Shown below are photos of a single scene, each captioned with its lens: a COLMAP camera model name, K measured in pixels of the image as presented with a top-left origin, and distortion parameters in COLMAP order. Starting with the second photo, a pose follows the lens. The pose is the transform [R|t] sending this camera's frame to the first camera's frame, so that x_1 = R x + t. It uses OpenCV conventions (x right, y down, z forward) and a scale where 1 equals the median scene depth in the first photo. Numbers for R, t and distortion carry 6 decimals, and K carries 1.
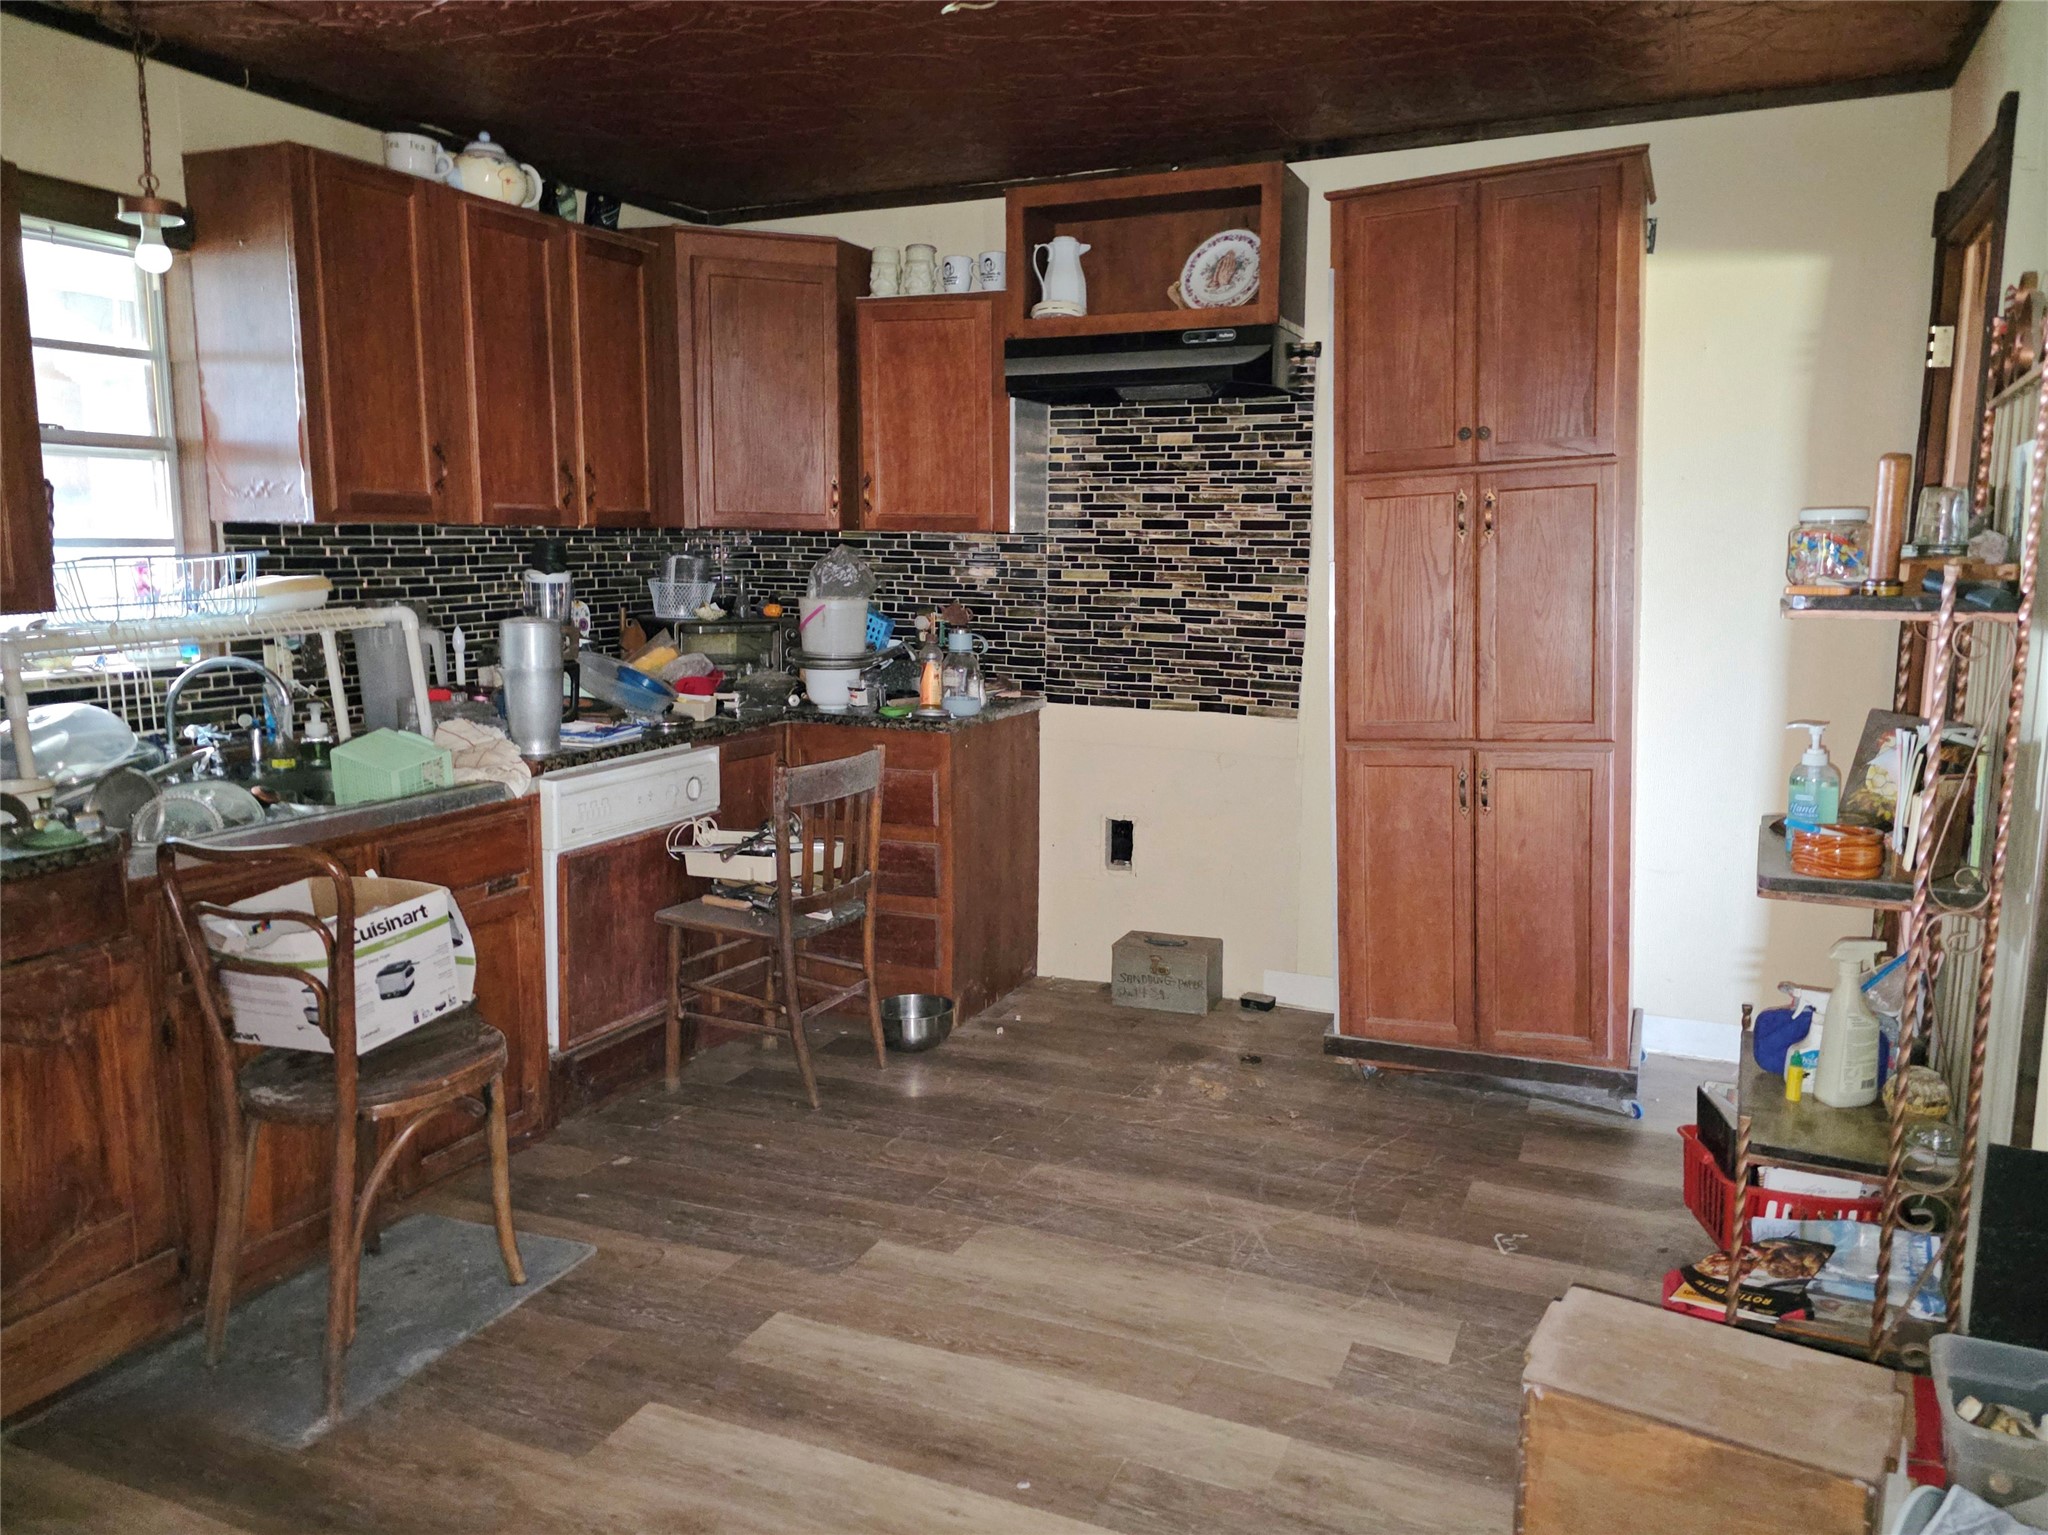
lens RADIAL K [[1384.2, 0, 1027.0], [0, 1384.2, 787.3], [0, 0, 1]] dist [0.055901, -0.047088]
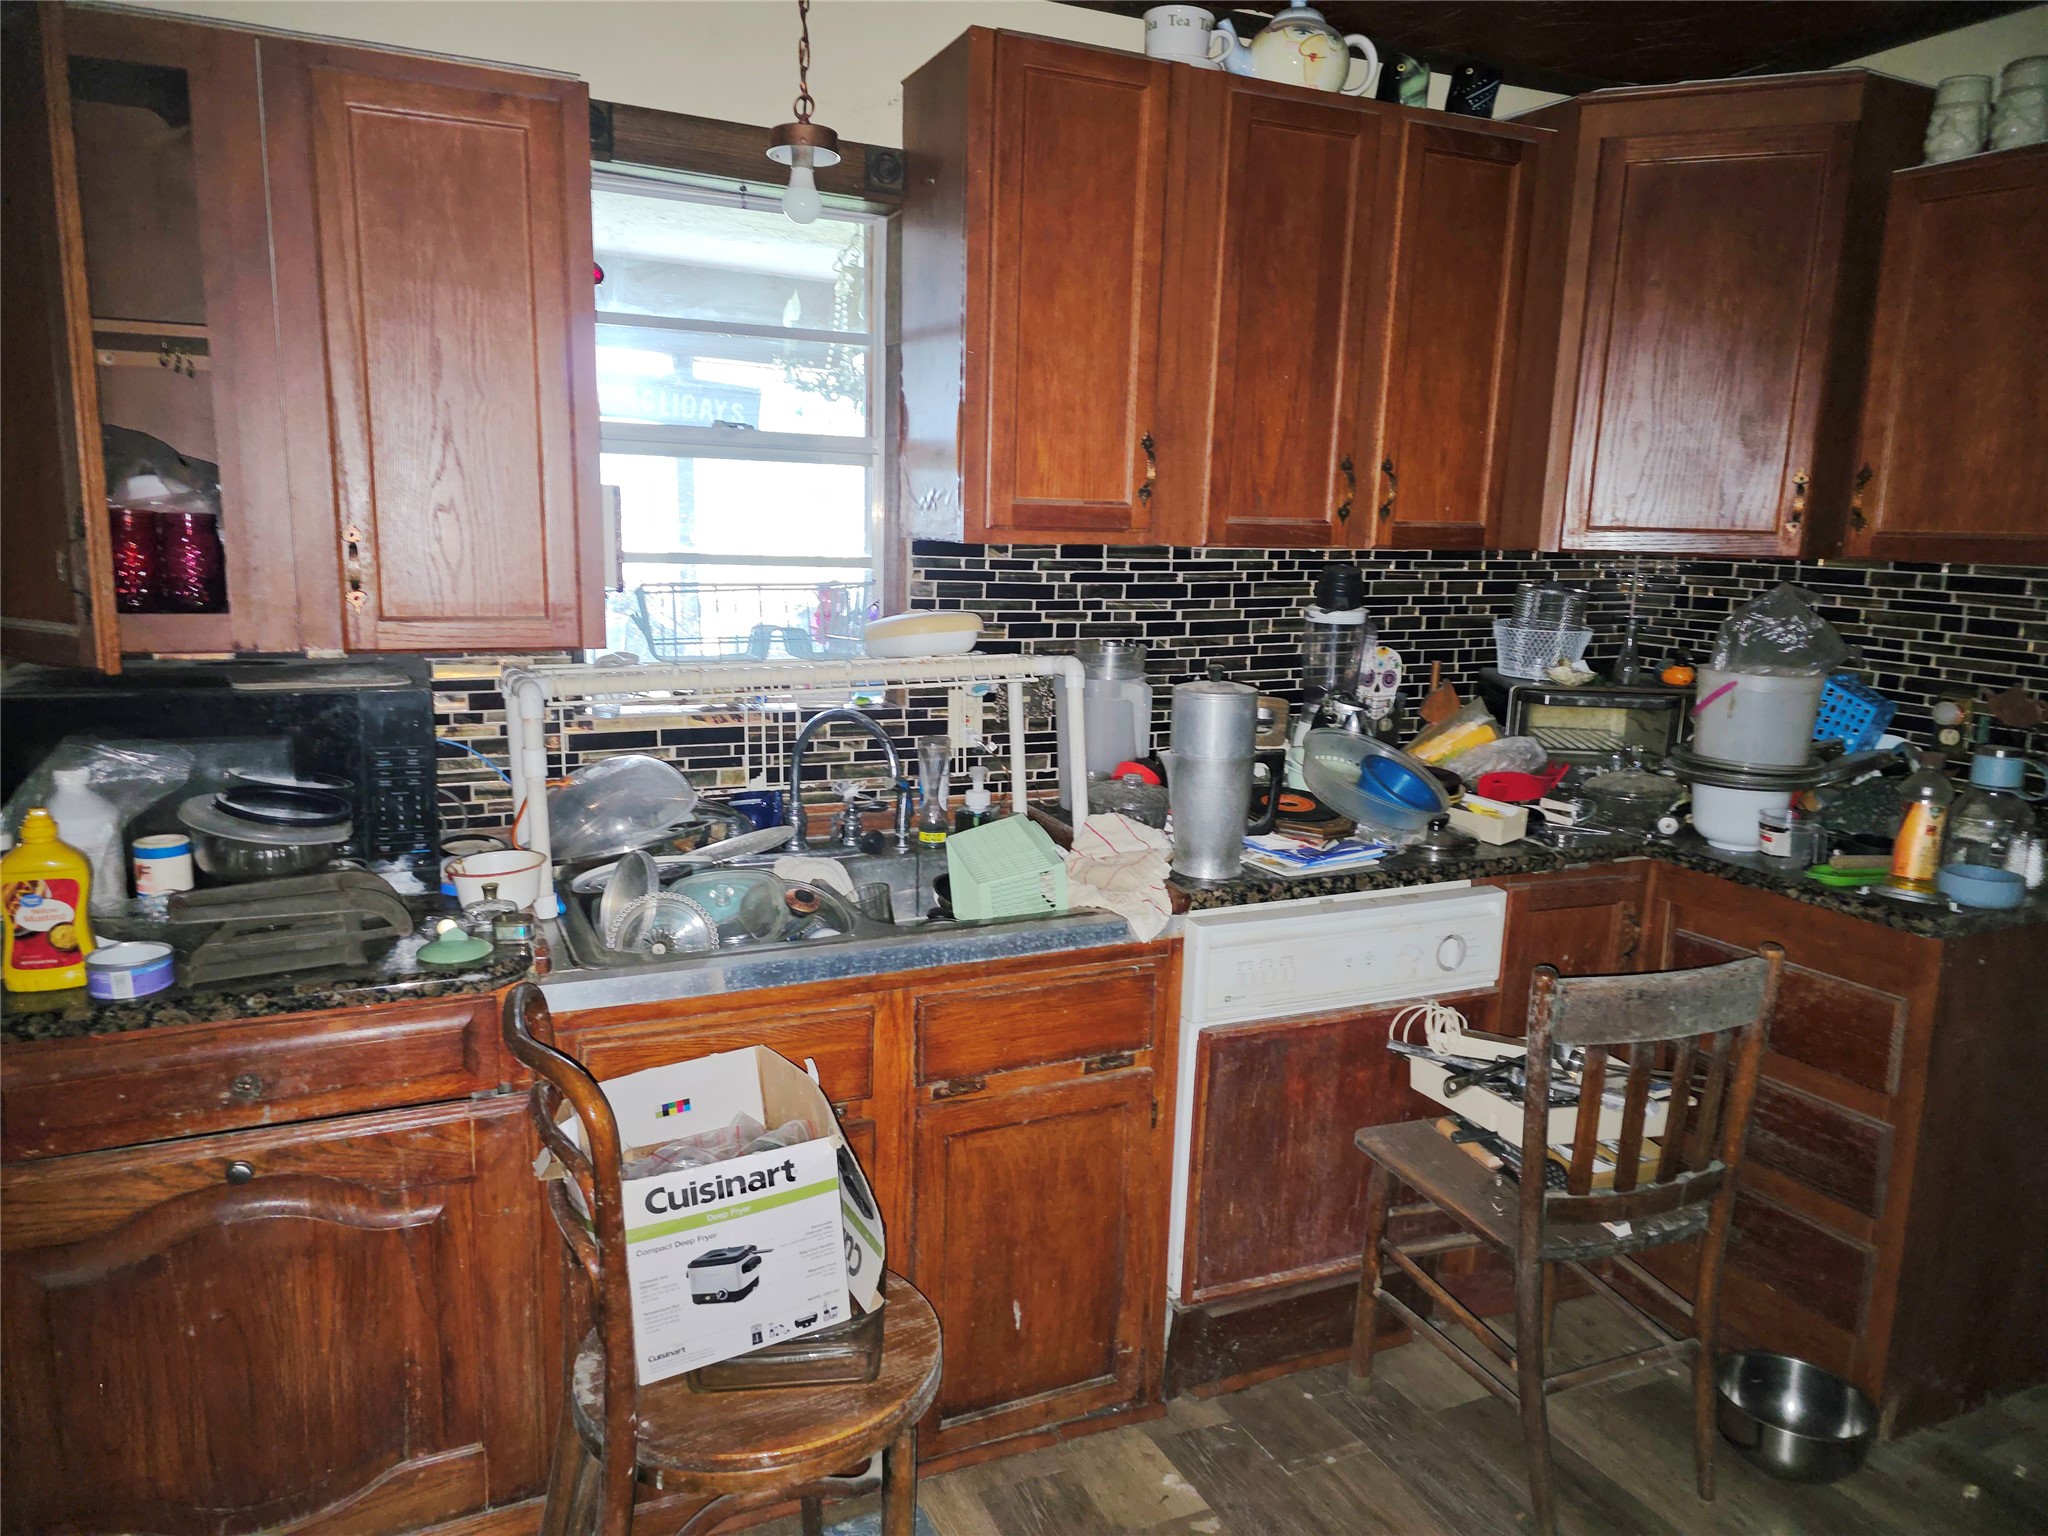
lens RADIAL K [[1384.2, 0, 1027.0], [0, 1384.2, 787.8], [0, 0, 1]] dist [0.055901, -0.047088]
pose [[0.760395, 0.130775, -0.636158, 0.014298], [-0.133800, 0.990049, 0.043595, -0.075061], [0.635529, 0.051968, 0.770326, 0.354220]]
